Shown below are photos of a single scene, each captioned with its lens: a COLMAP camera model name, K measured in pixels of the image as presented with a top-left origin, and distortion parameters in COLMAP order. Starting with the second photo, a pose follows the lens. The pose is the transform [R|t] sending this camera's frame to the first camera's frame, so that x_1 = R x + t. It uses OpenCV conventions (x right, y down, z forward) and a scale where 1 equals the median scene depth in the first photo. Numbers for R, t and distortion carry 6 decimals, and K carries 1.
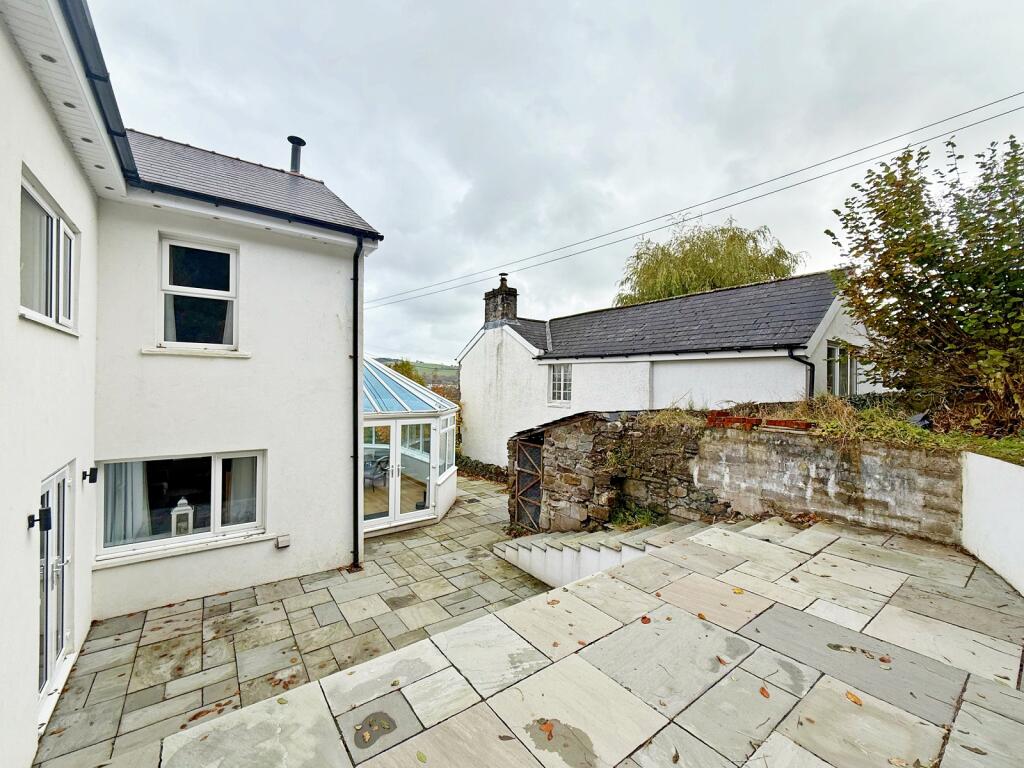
lens RADIAL K [[415.0, 0, 519.5], [0, 415.0, 384.1], [0, 0, 1]] dist [0.000368, -0.000309]
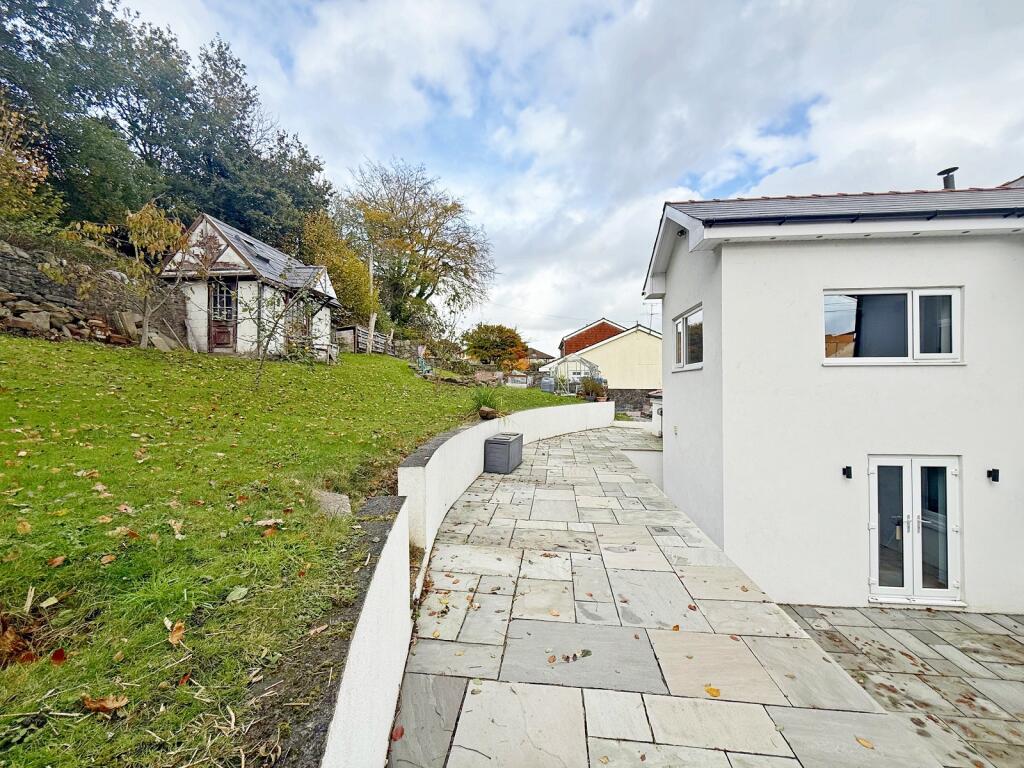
lens RADIAL K [[415.0, 0, 509.4], [0, 415.0, 383.5], [0, 0, 1]] dist [0.000368, -0.000309]
pose [[-0.684724, -0.017049, -0.728603, 1.007953], [-0.010572, 0.999854, -0.013461, -0.022245], [0.728726, -0.001514, -0.684804, 0.951915]]
